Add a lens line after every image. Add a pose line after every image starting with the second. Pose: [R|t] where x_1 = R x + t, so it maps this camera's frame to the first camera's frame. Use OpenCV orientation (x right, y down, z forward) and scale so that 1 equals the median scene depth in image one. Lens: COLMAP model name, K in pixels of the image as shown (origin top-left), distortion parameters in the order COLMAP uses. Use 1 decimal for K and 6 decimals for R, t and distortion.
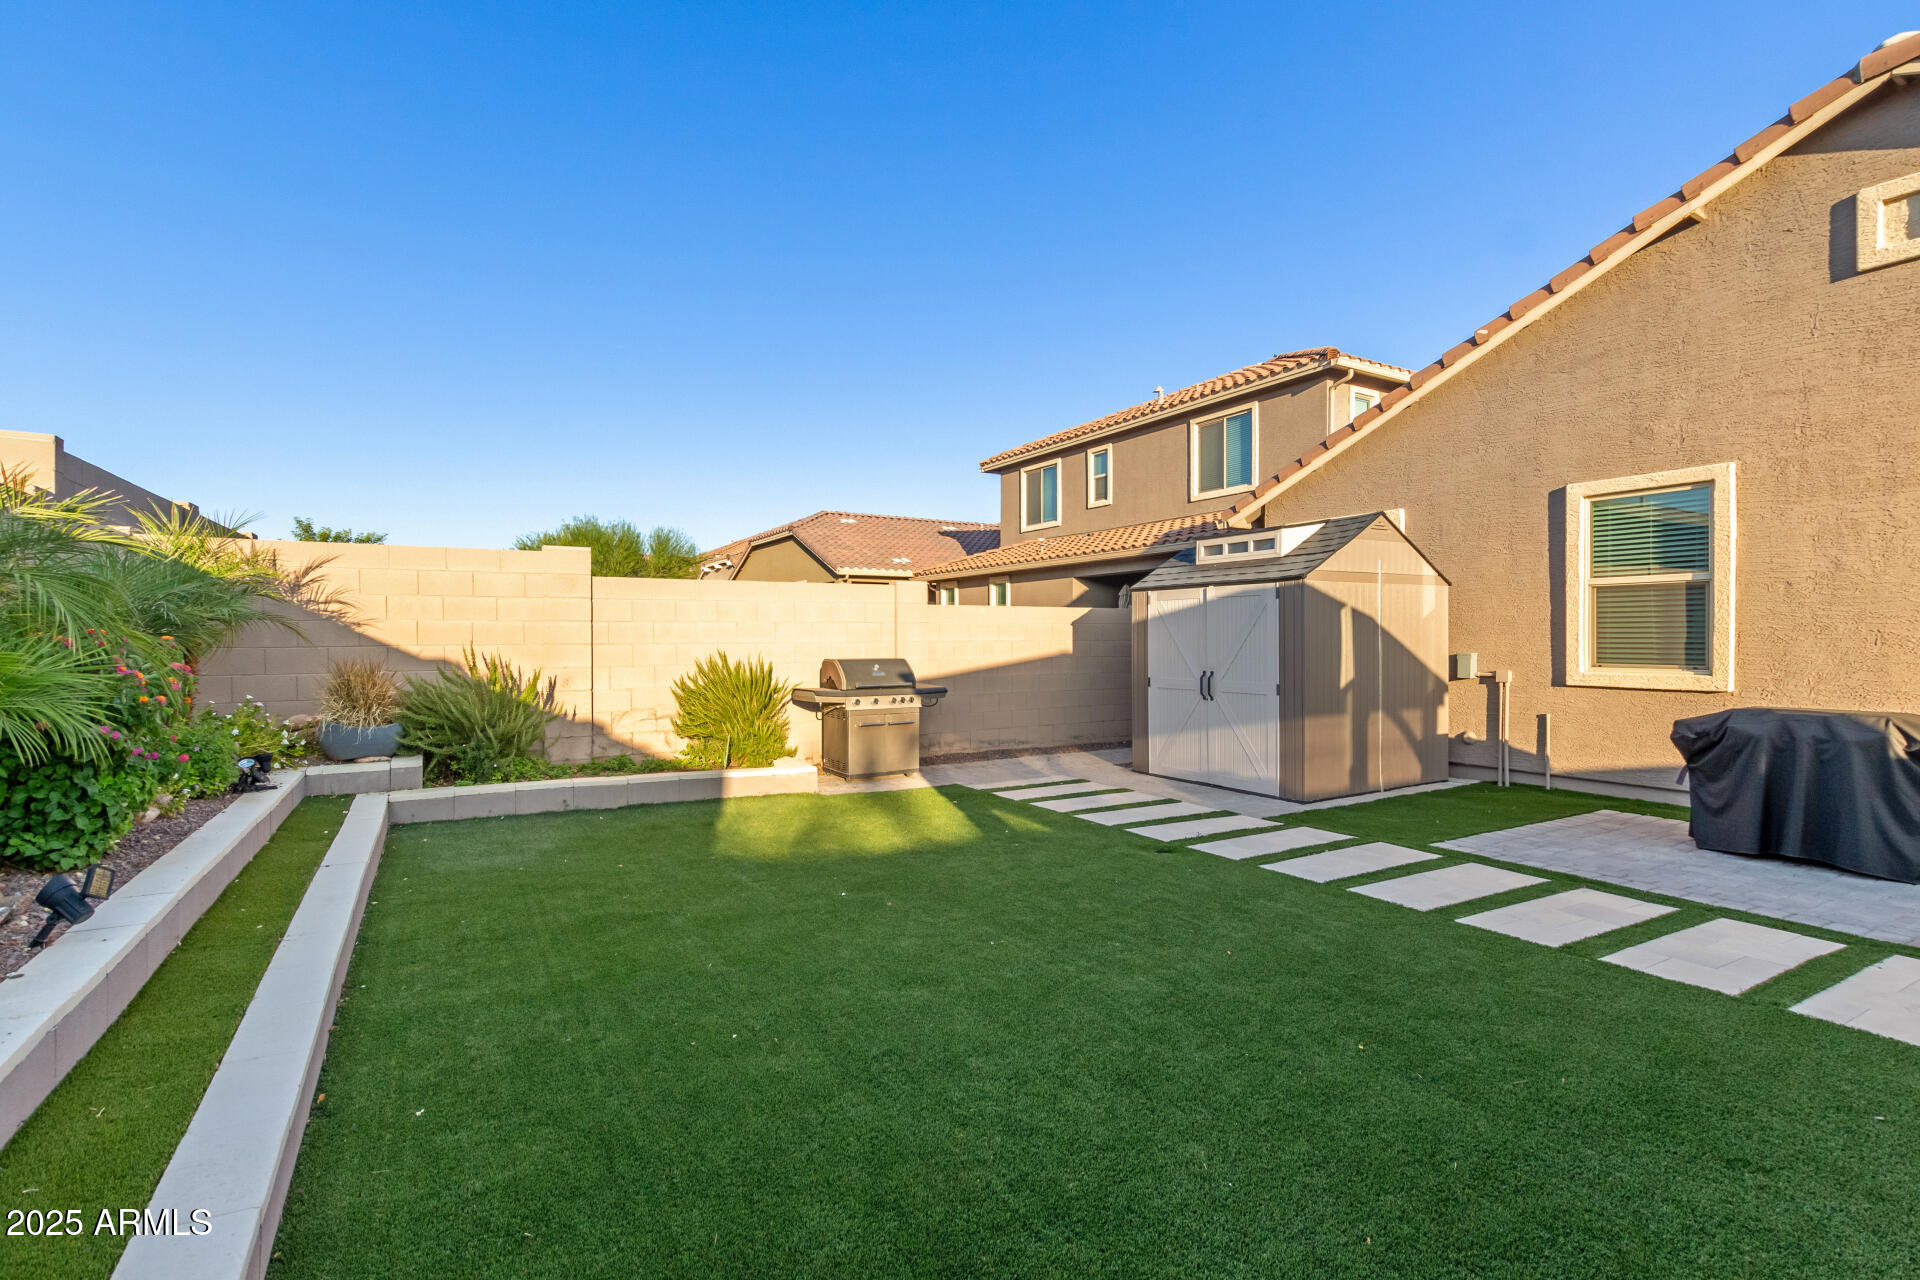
lens RADIAL K [[880.6, 0, 962.9], [0, 880.6, 642.7], [0, 0, 1]] dist [0.008907, -0.000321]
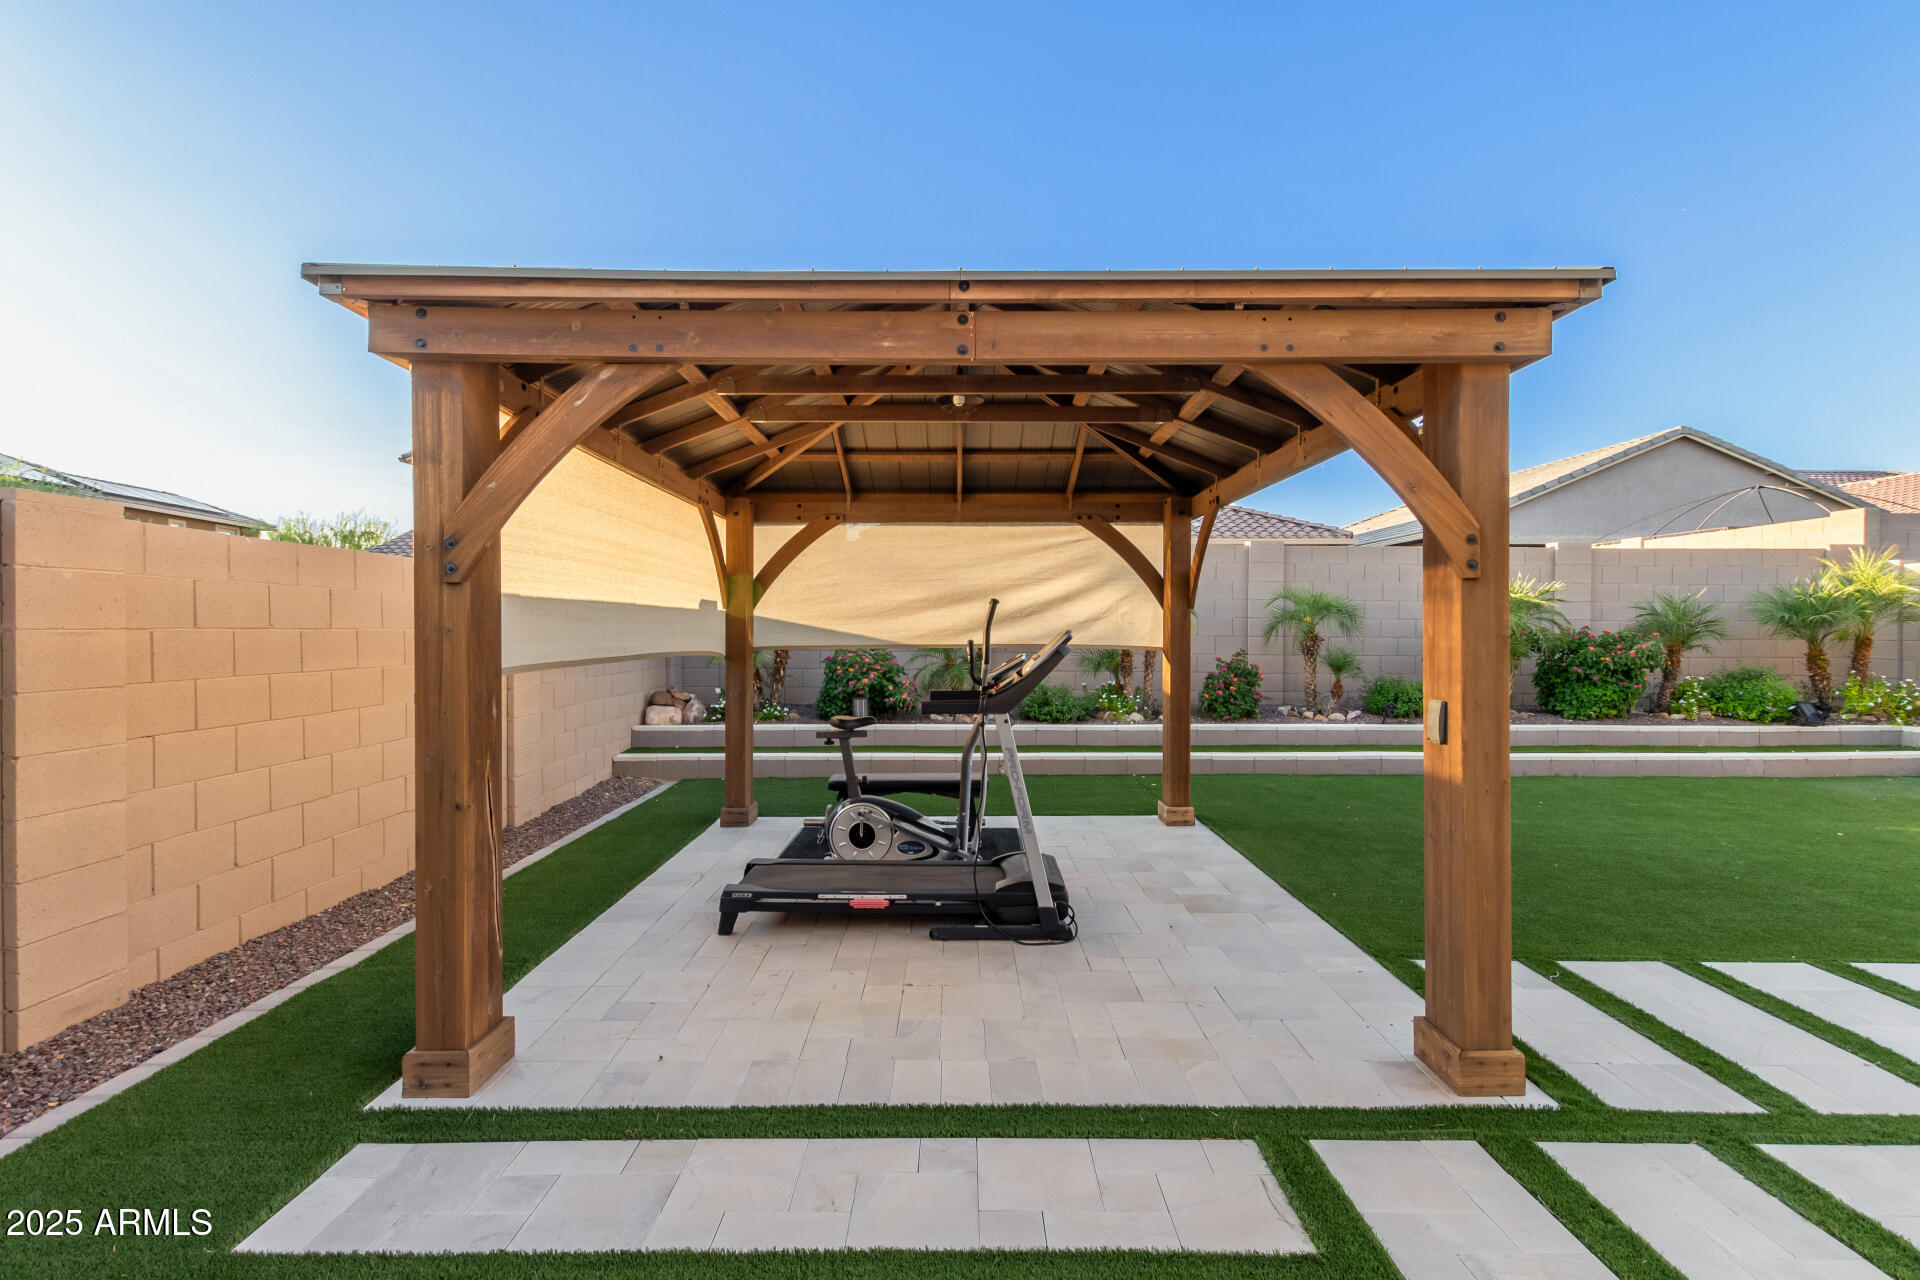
lens RADIAL K [[880.6, 0, 950.1], [0, 880.6, 634.0], [0, 0, 1]] dist [0.008907, -0.000321]
pose [[-0.519848, 0.004557, -0.854247, 0.989723], [-0.005714, 0.999945, 0.008812, -0.008113], [0.854240, 0.009462, -0.519793, 0.331045]]
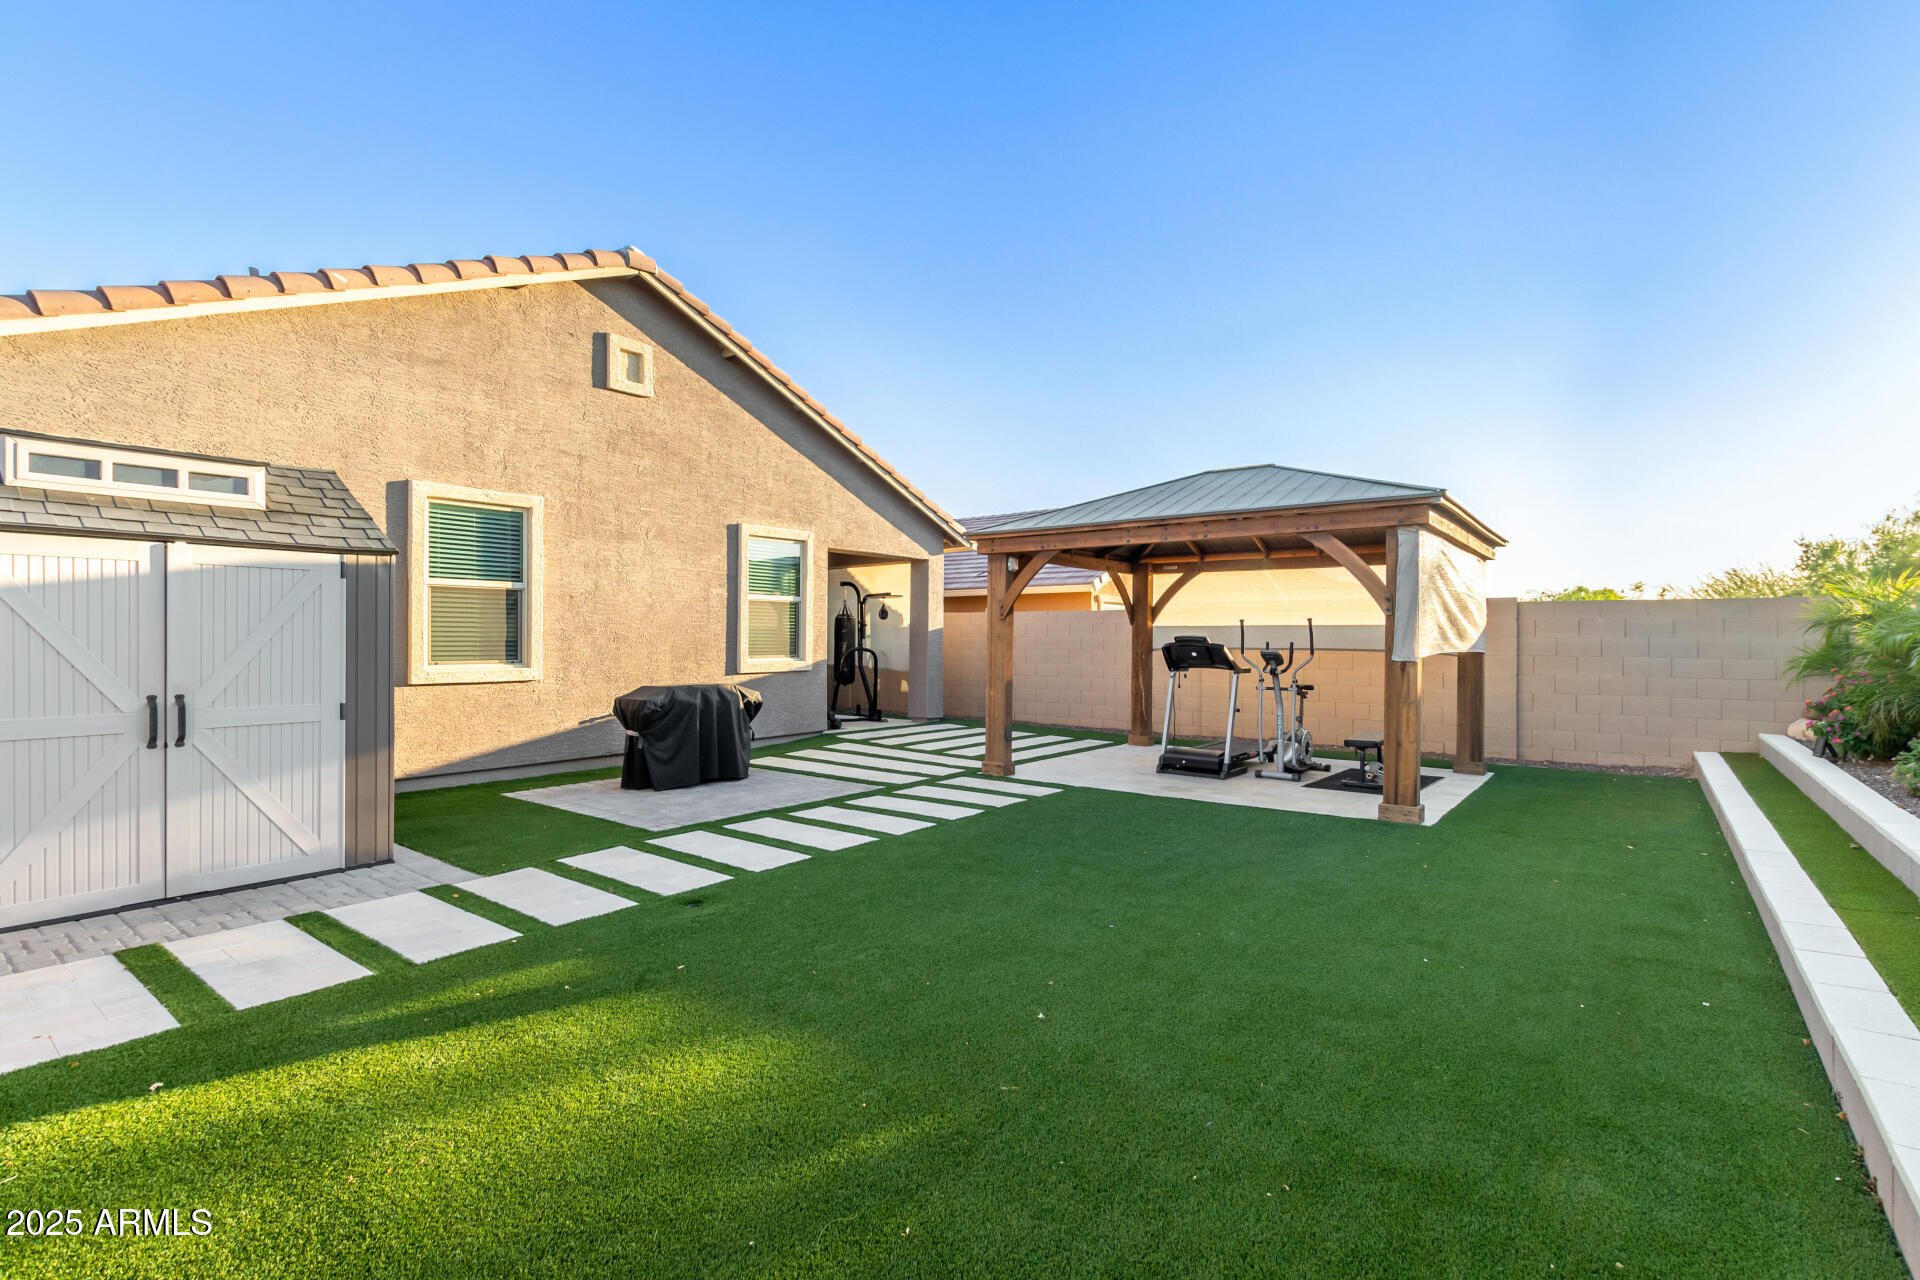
lens RADIAL K [[880.6, 0, 958.6], [0, 880.6, 636.7], [0, 0, 1]] dist [0.008907, -0.000321]
pose [[-0.362434, 0.000149, 0.932009, -0.445576], [0.000788, 1.000000, 0.000147, -0.004535], [-0.932009, 0.000788, -0.362434, 0.786464]]
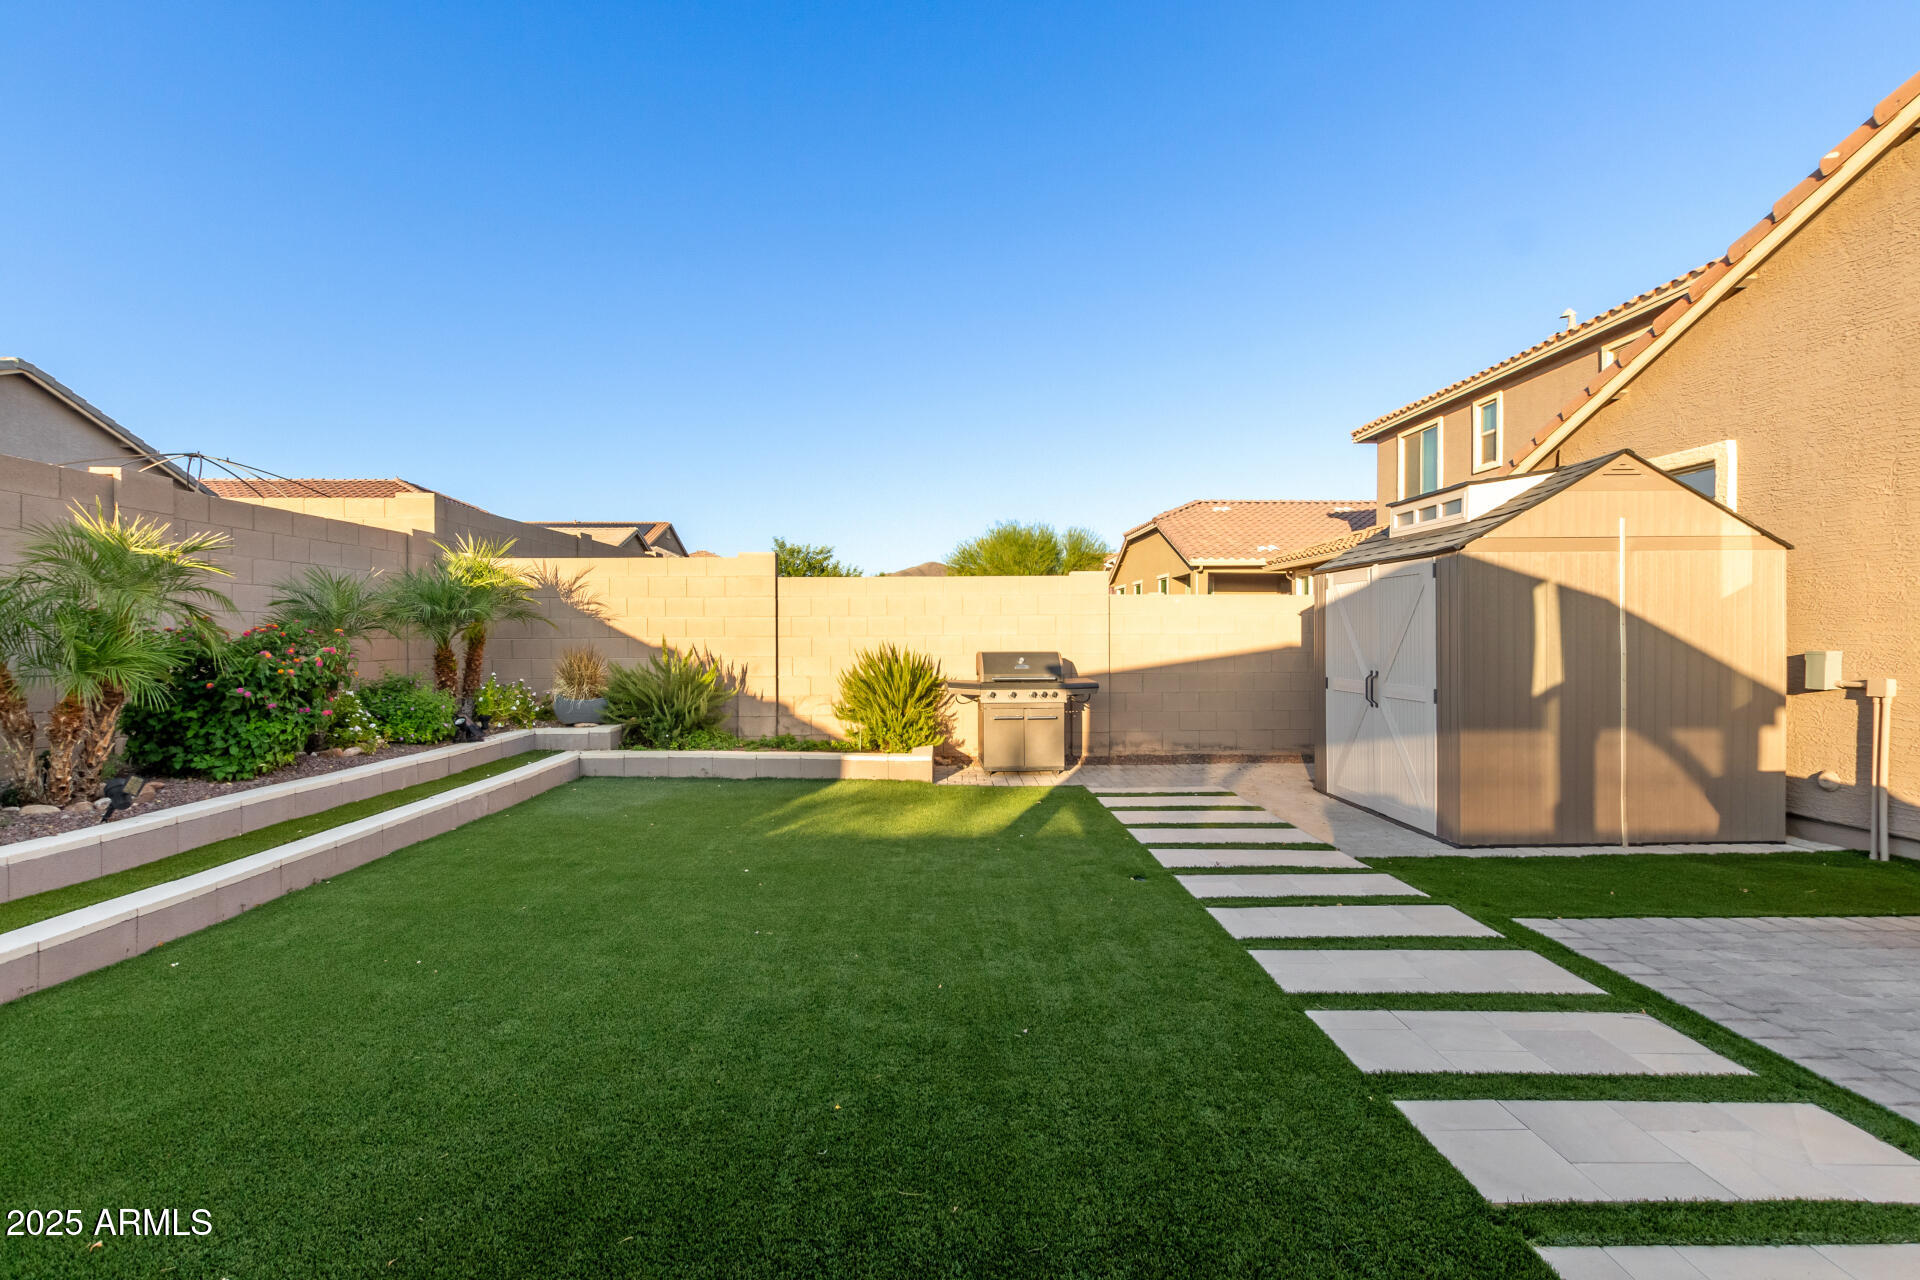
lens RADIAL K [[880.6, 0, 958.8], [0, 880.6, 633.8], [0, 0, 1]] dist [0.008907, -0.000321]
pose [[0.869948, -0.001492, -0.493141, 0.367836], [-0.000224, 0.999994, -0.003421, 0.002252], [0.493143, 0.003086, 0.869943, 0.121326]]
